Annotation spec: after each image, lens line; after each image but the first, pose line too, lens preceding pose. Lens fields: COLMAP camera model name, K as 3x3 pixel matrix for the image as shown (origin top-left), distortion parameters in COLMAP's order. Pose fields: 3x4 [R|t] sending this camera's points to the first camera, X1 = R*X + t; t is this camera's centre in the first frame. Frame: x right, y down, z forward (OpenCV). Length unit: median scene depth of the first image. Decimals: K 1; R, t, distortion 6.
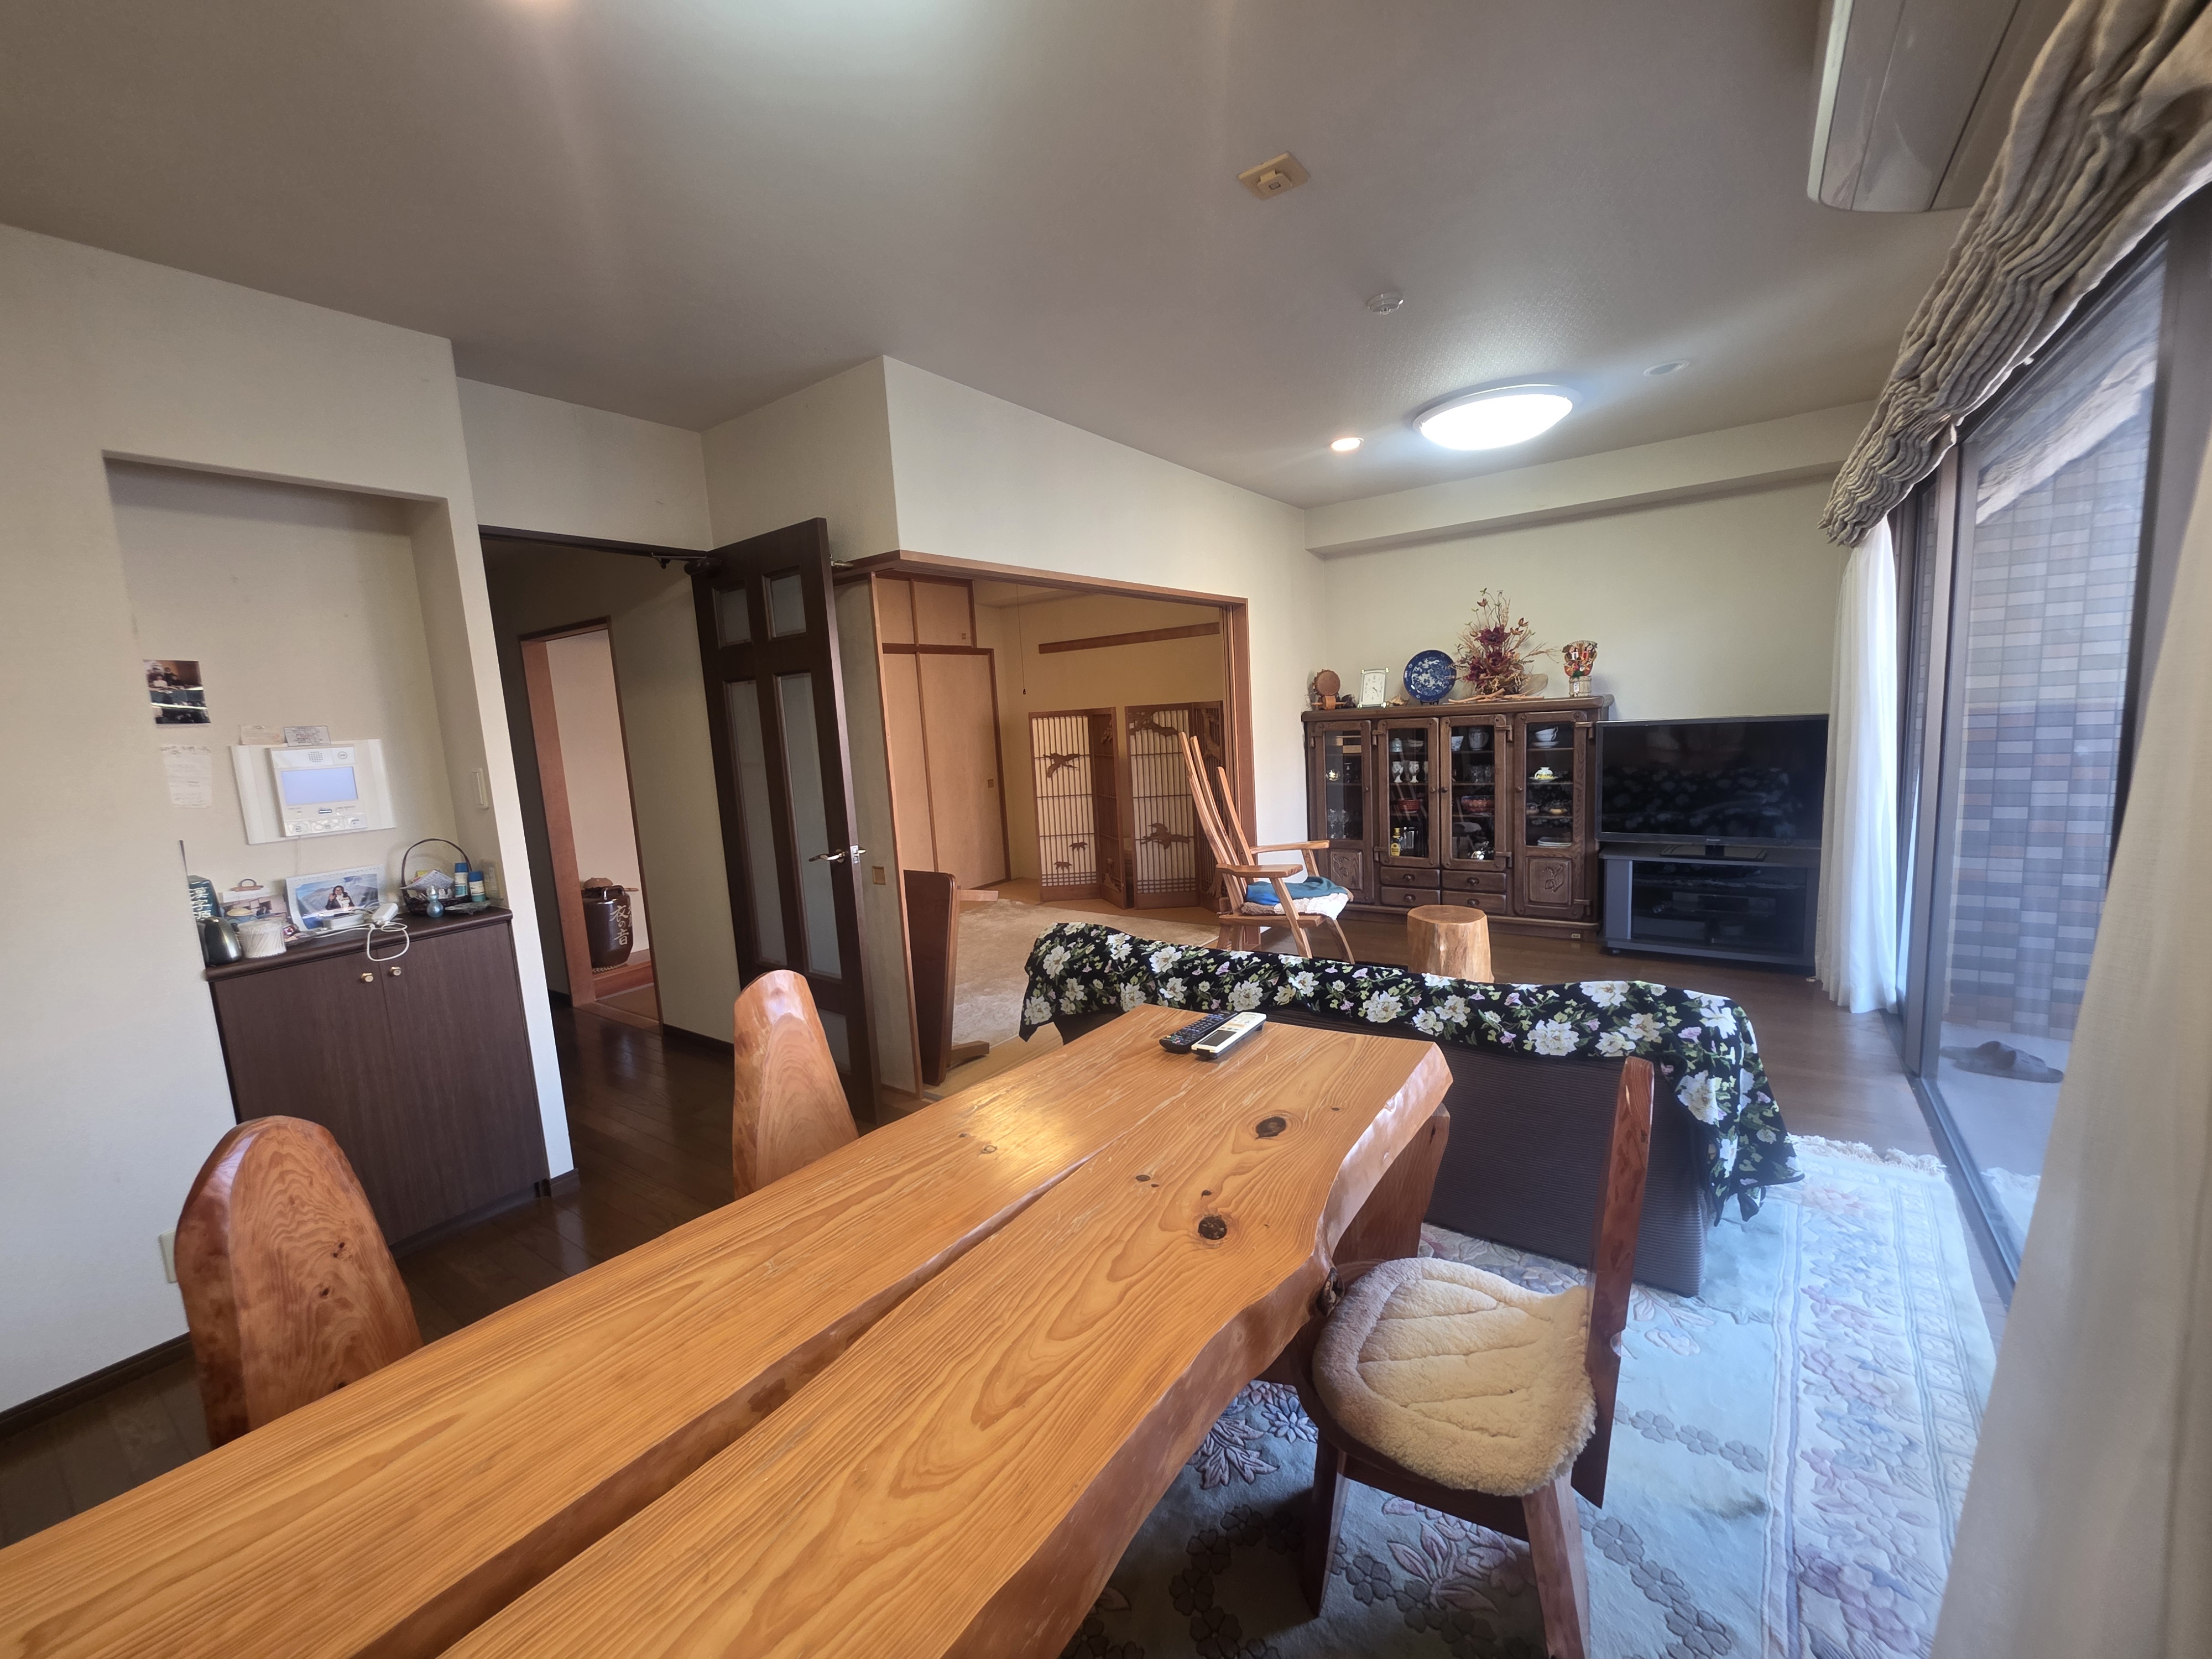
lens RADIAL K [[883.5, 0, 1100.9], [0, 883.5, 828.5], [0, 0, 1]] dist [0.000348, -0.000240]
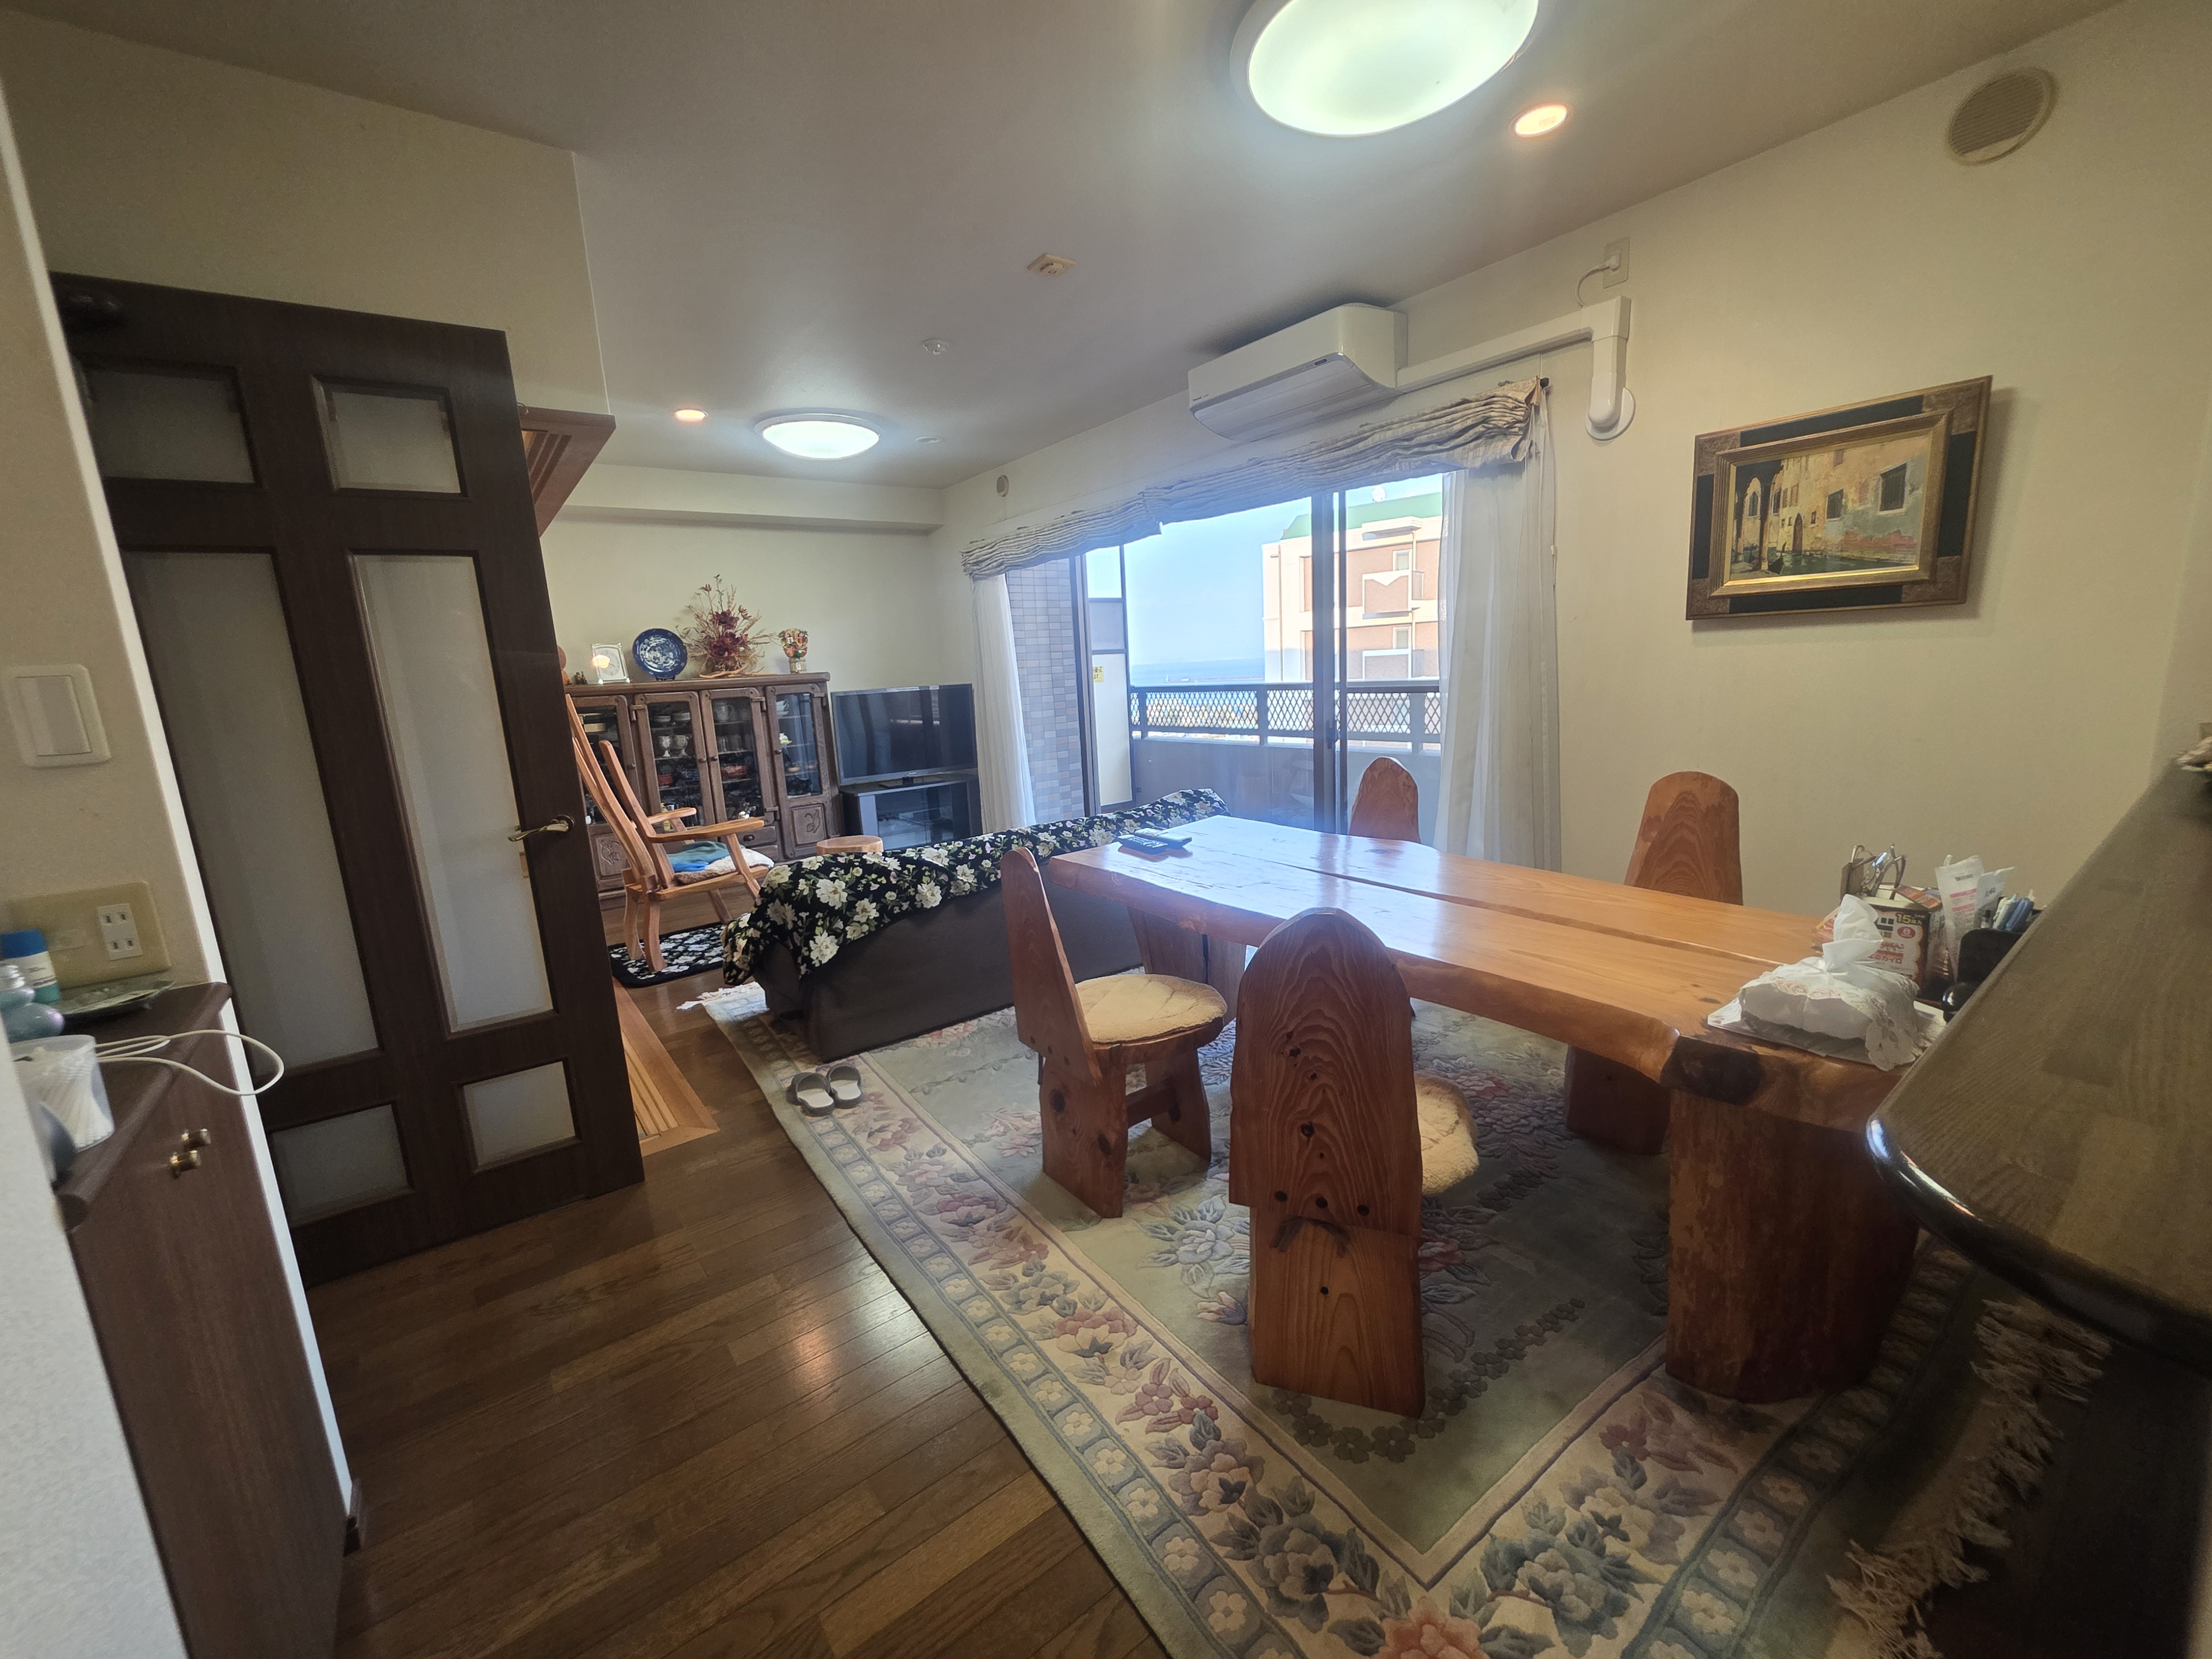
lens RADIAL K [[883.5, 0, 1098.7], [0, 883.5, 826.3], [0, 0, 1]] dist [0.000348, -0.000240]
pose [[0.309949, -0.129069, 0.941952, -0.407204], [0.161219, 0.983530, 0.081717, 0.020978], [-0.936985, 0.126532, 0.325653, 0.181243]]
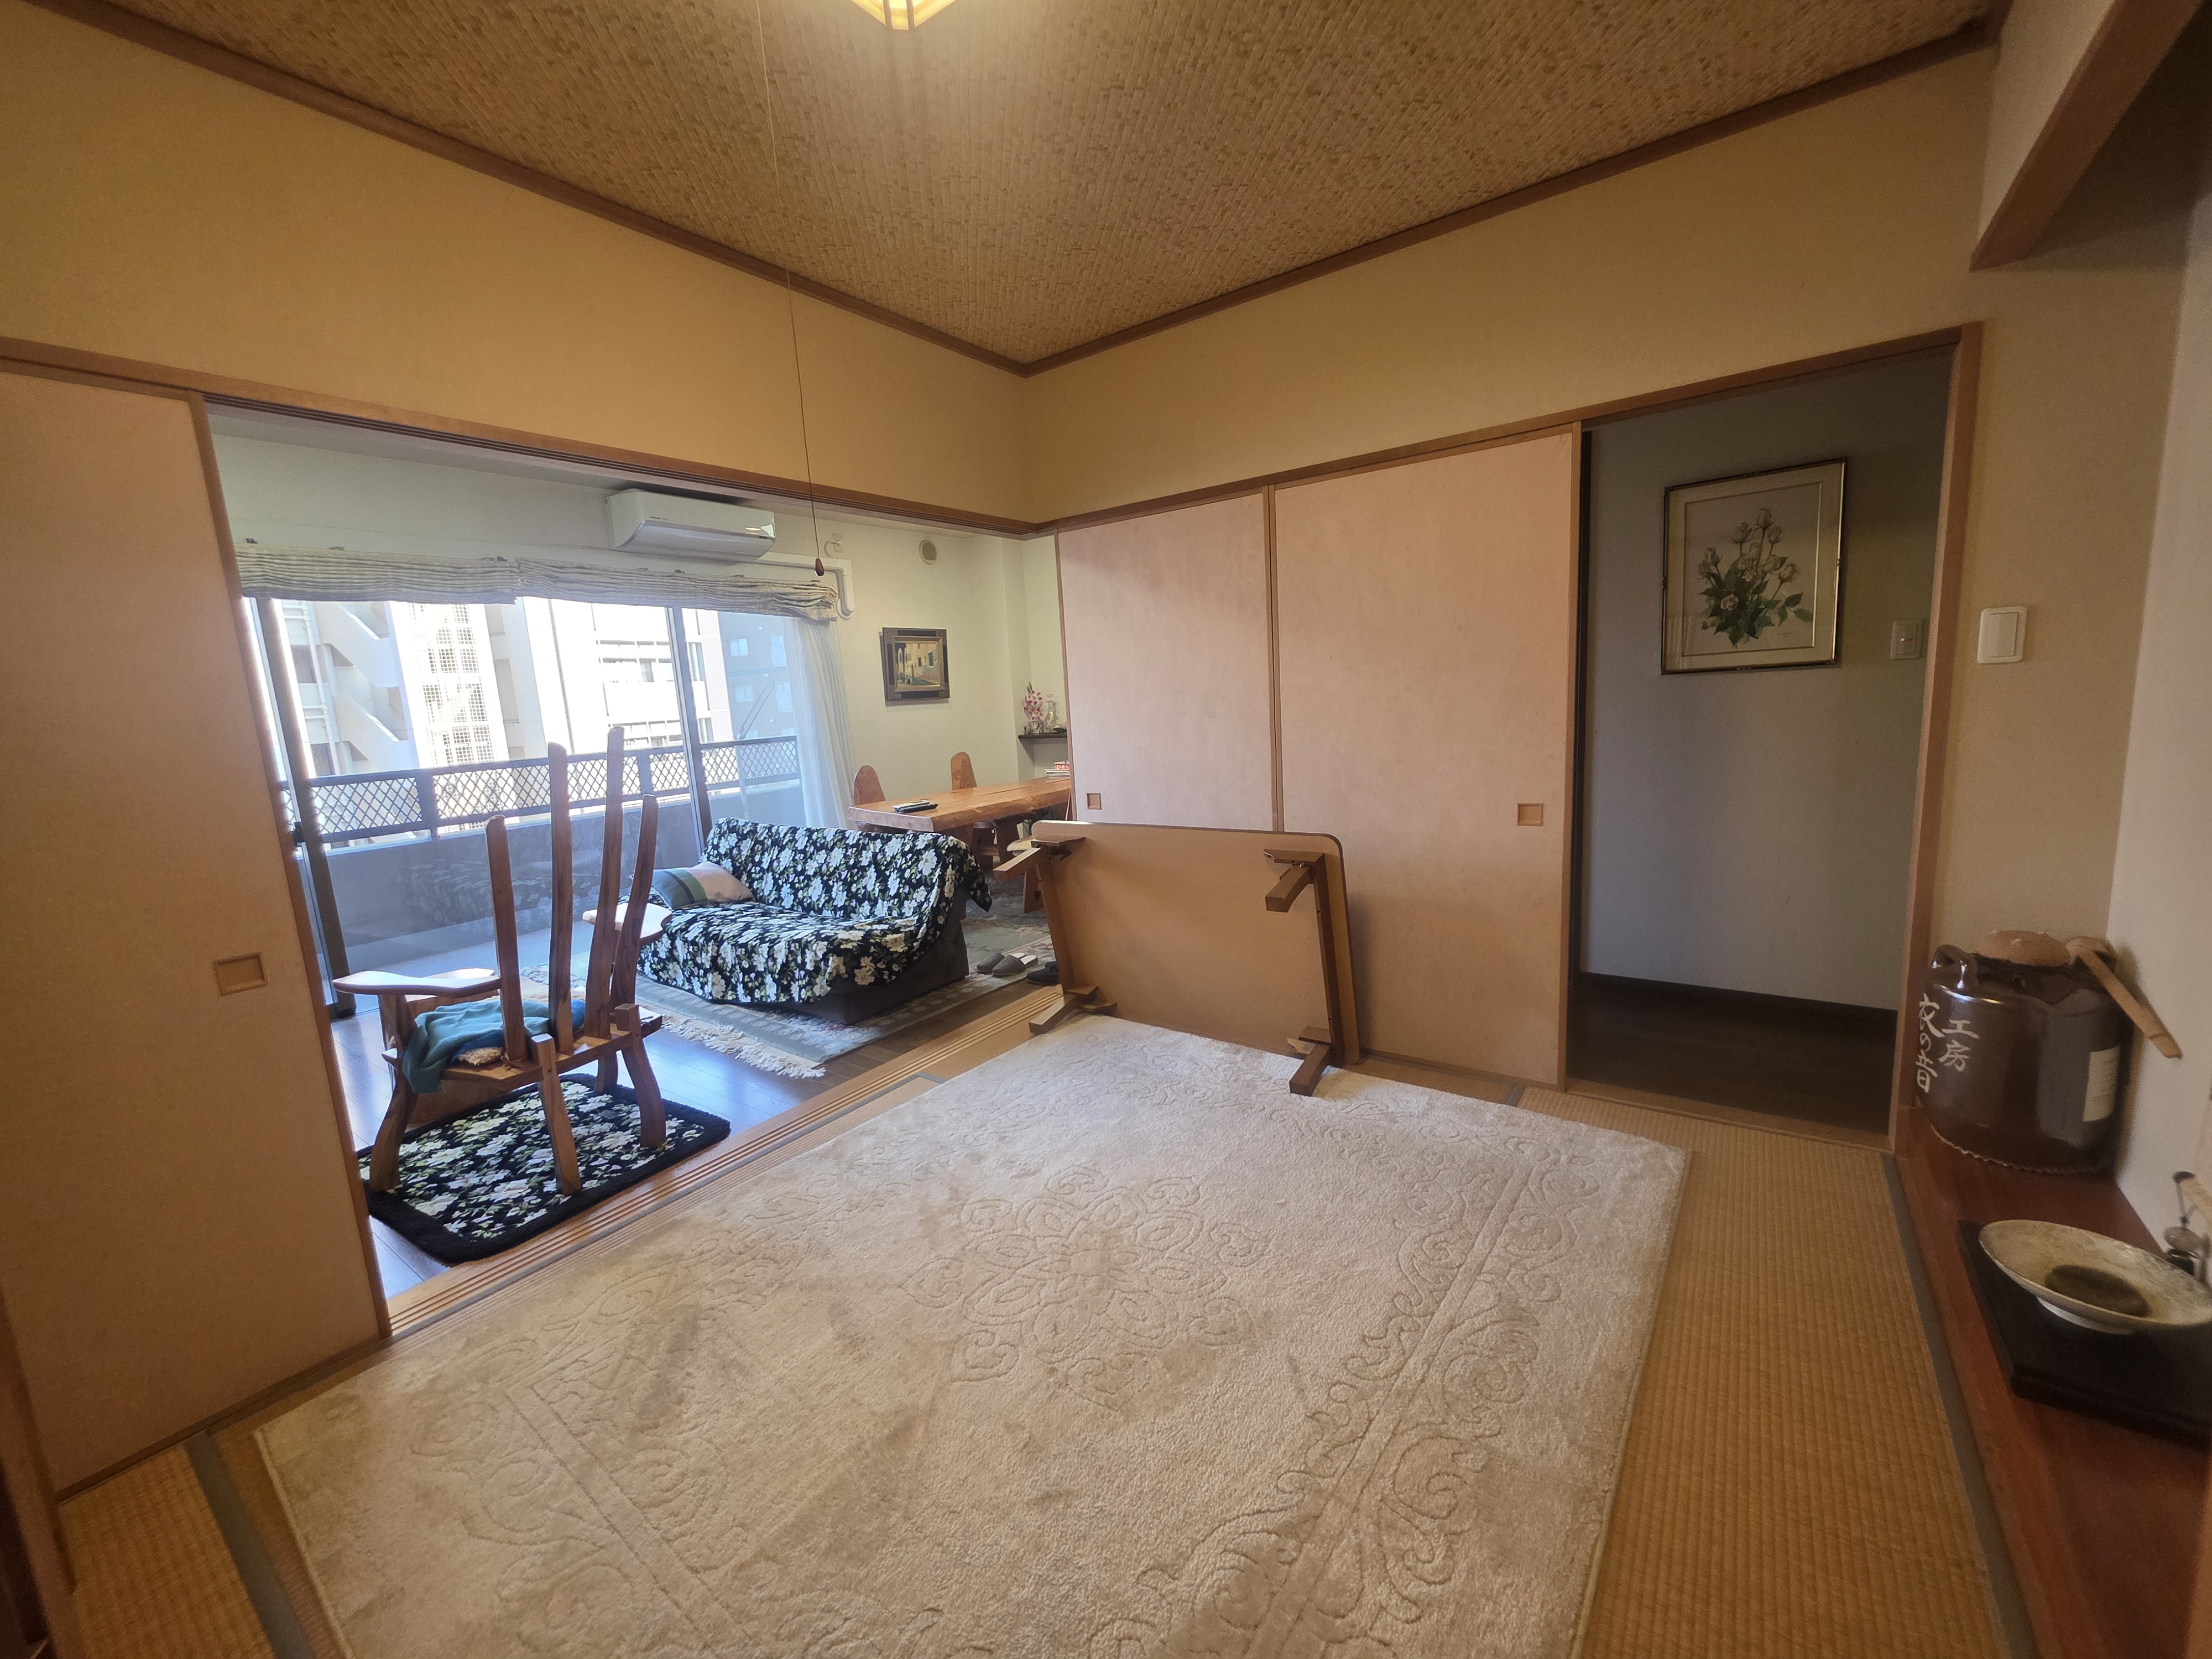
lens RADIAL K [[883.5, 0, 1104.7], [0, 883.5, 829.4], [0, 0, 1]] dist [0.000348, -0.000240]
pose [[-0.992356, 0.119686, 0.030086, -0.155738], [0.123301, 0.951326, 0.282445, -0.118302], [0.005183, 0.283995, -0.958812, 1.097389]]
